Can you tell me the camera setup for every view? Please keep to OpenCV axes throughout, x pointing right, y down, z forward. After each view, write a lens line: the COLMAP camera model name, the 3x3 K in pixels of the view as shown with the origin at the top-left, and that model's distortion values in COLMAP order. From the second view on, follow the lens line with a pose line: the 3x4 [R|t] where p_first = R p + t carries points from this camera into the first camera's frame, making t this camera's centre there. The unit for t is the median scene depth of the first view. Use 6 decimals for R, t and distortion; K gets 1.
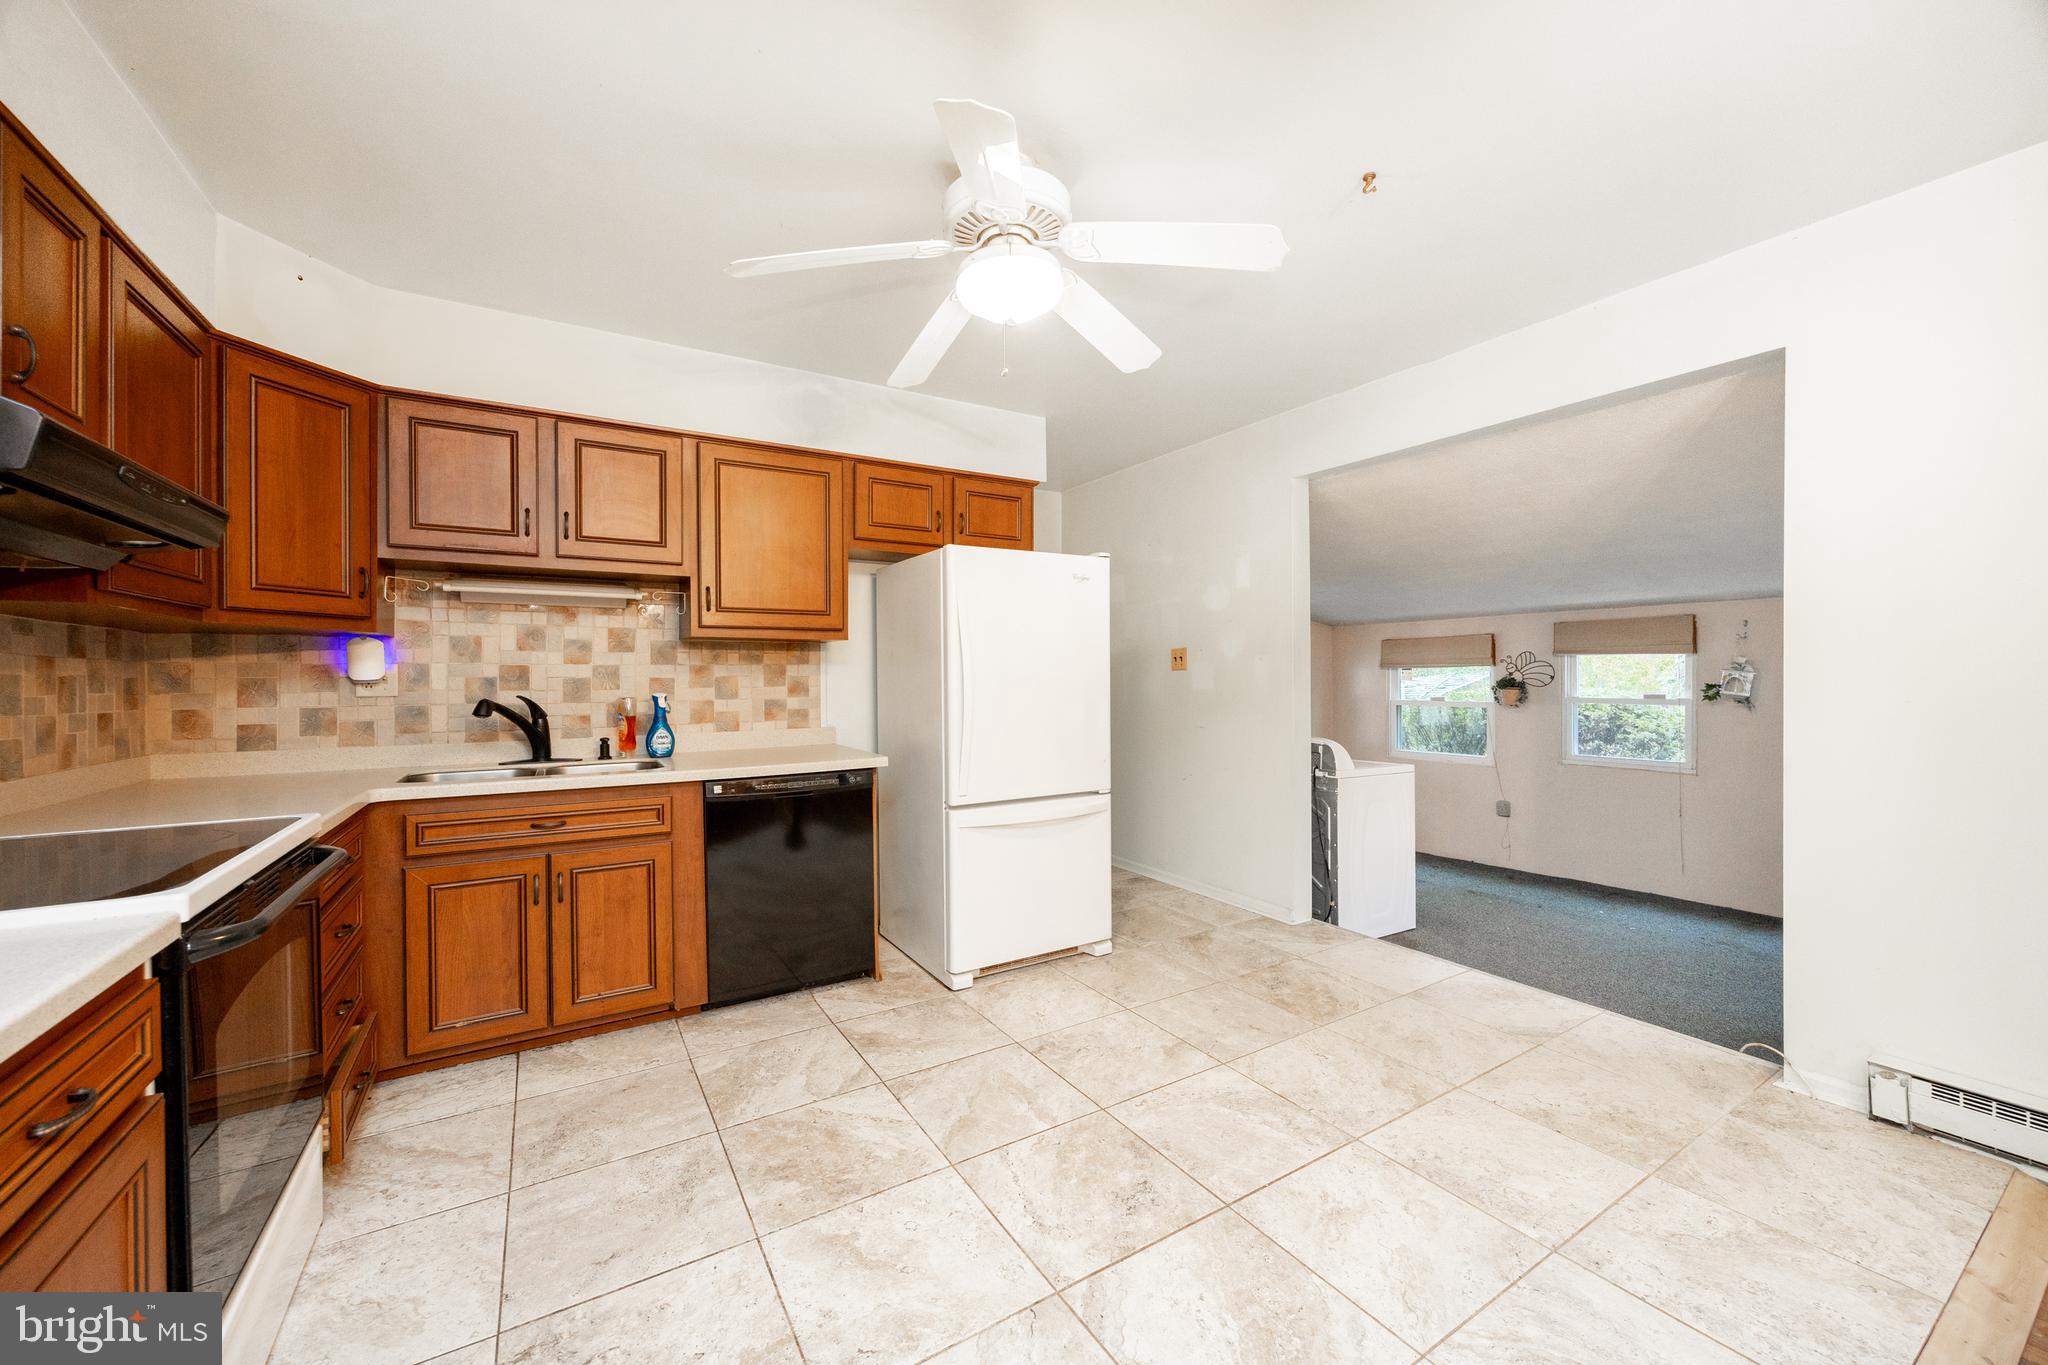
lens RADIAL K [[780.1, 0, 1024.4], [0, 780.1, 681.5], [0, 0, 1]] dist [-0.001505, 0.000076]
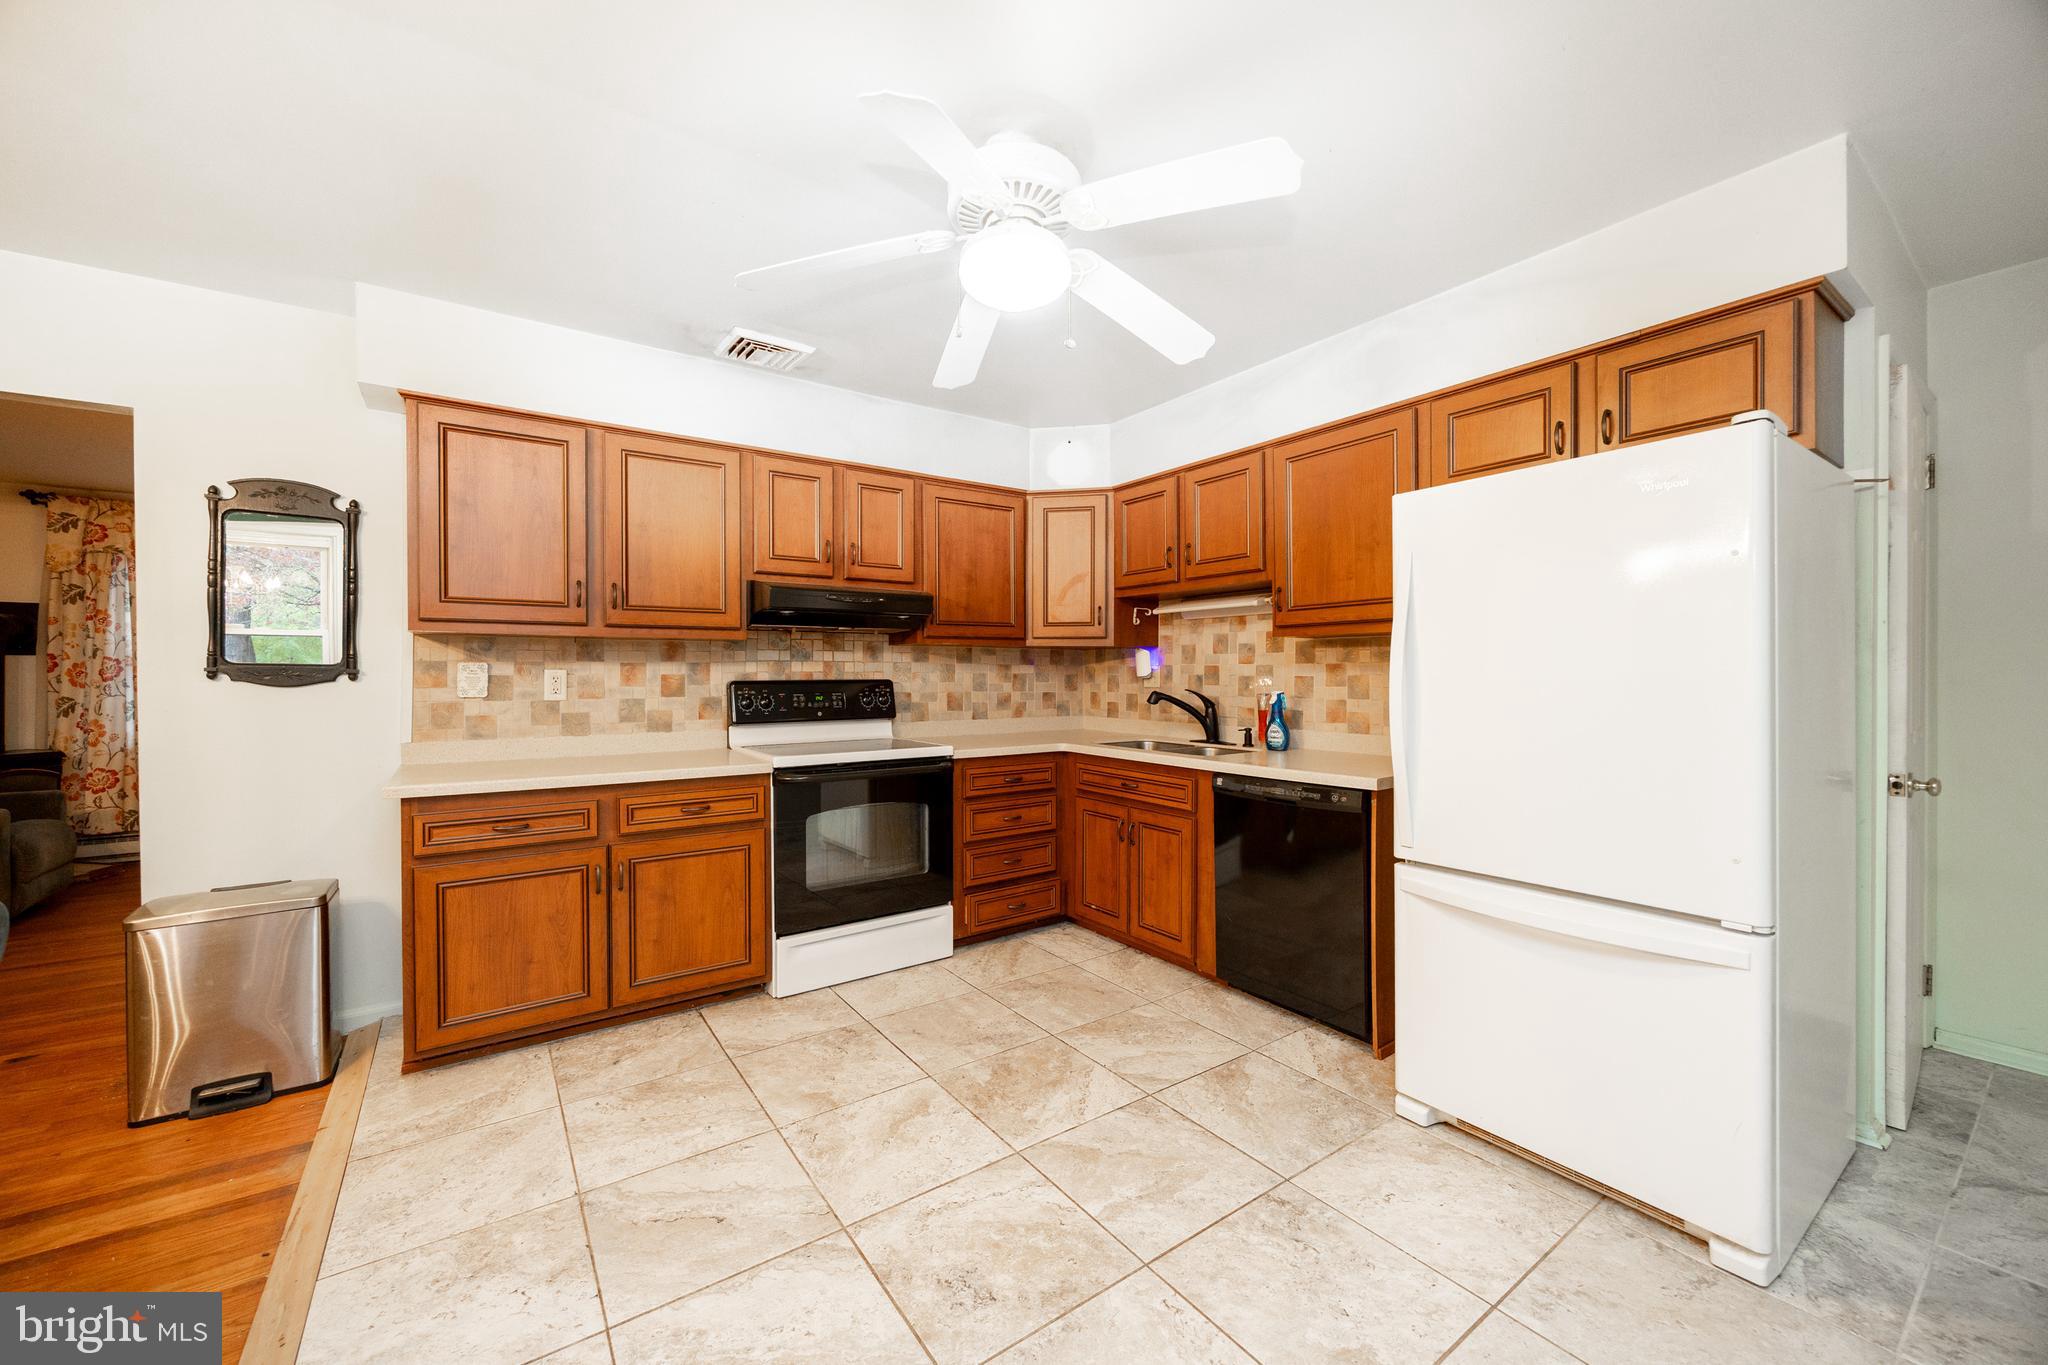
lens RADIAL K [[780.1, 0, 1025.4], [0, 780.1, 674.5], [0, 0, 1]] dist [-0.001505, 0.000076]
pose [[0.066042, 0.006210, -0.997797, 0.657953], [-0.005960, 0.999965, 0.005829, -0.012985], [0.997799, 0.005562, 0.066077, 0.660947]]
